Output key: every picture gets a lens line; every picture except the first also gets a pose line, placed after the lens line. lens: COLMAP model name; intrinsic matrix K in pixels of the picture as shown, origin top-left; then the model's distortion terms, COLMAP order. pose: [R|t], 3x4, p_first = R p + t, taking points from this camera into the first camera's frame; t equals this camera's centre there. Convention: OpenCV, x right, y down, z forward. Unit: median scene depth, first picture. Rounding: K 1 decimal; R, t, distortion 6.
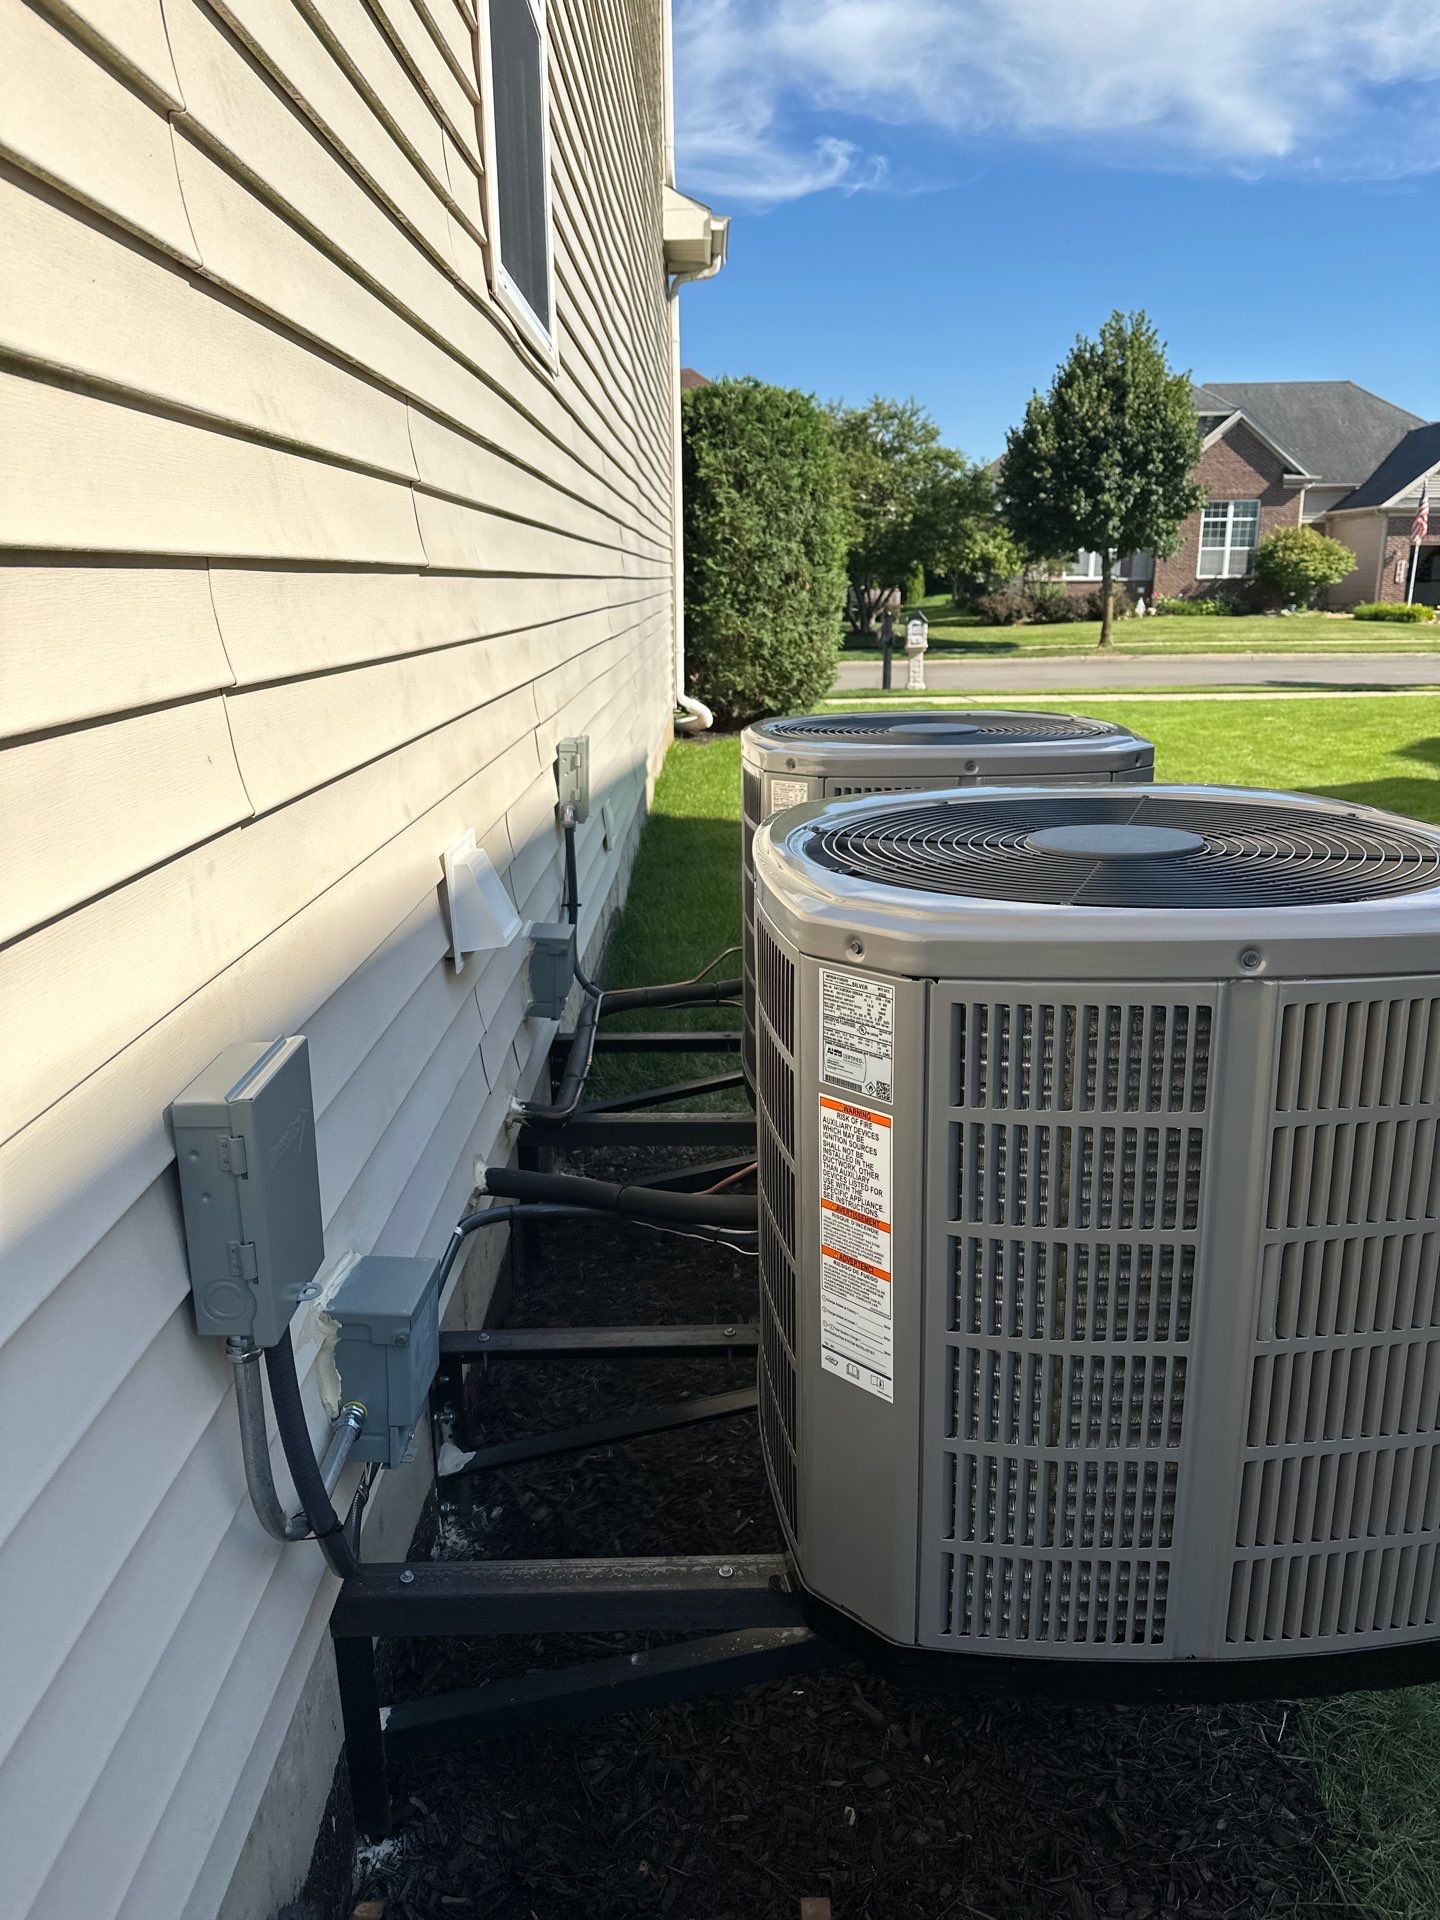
lens RADIAL K [[1382.3, 0, 762.4], [0, 1382.3, 958.4], [0, 0, 1]] dist [0.076254, -0.026936]
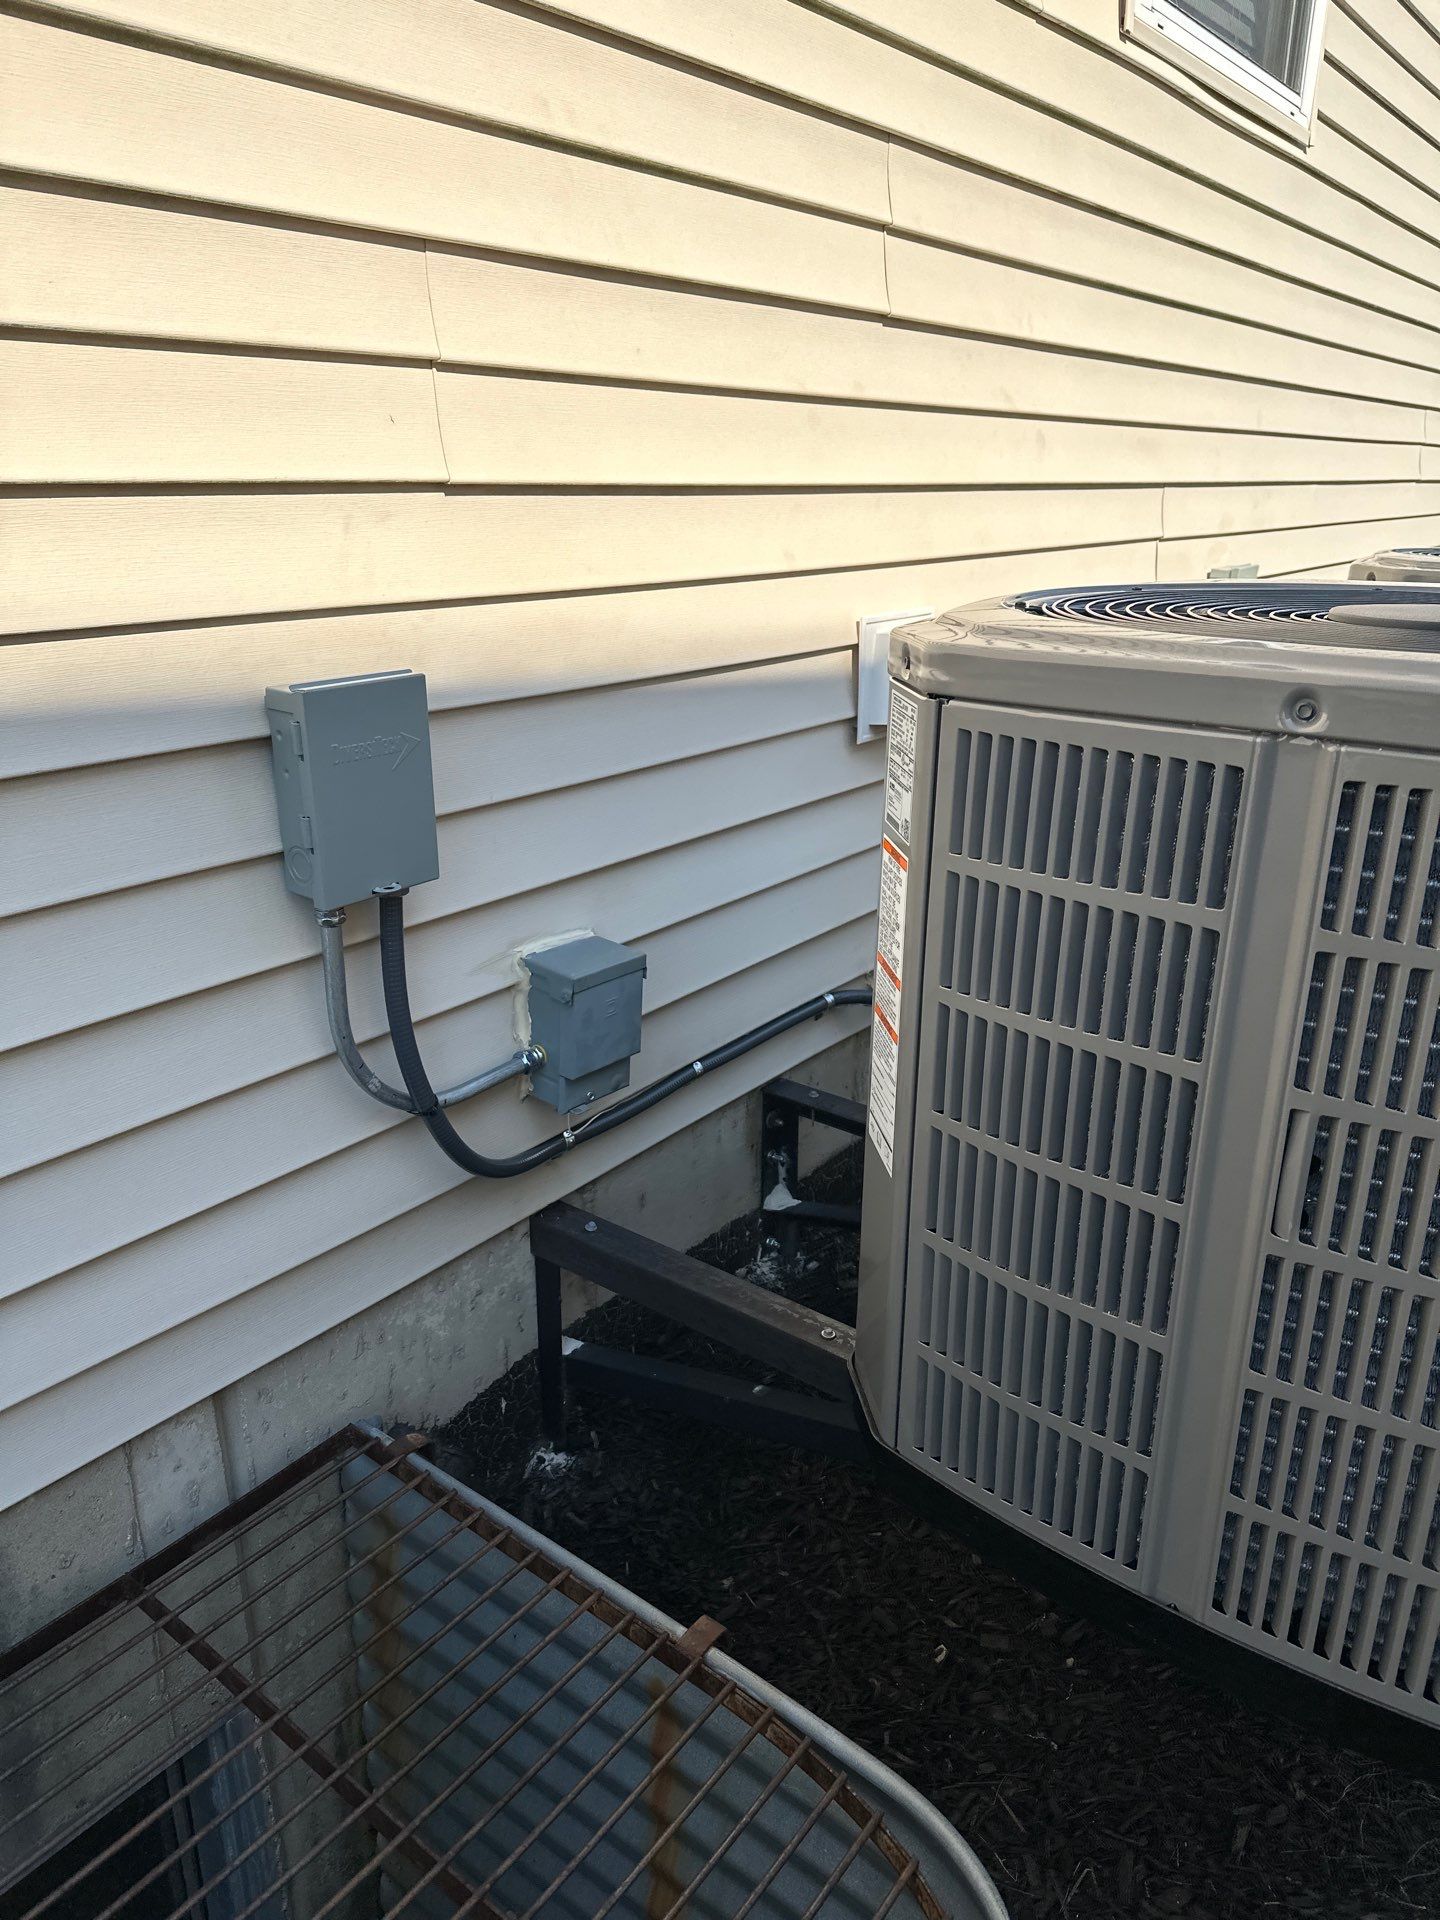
lens RADIAL K [[1382.3, 0, 717.1], [0, 1382.3, 953.0], [0, 0, 1]] dist [0.076254, -0.026936]
pose [[0.773003, 0.221248, -0.594572, 0.531583], [-0.182988, 0.975141, 0.124960, 0.082701], [0.607439, 0.012205, 0.794273, 0.210225]]
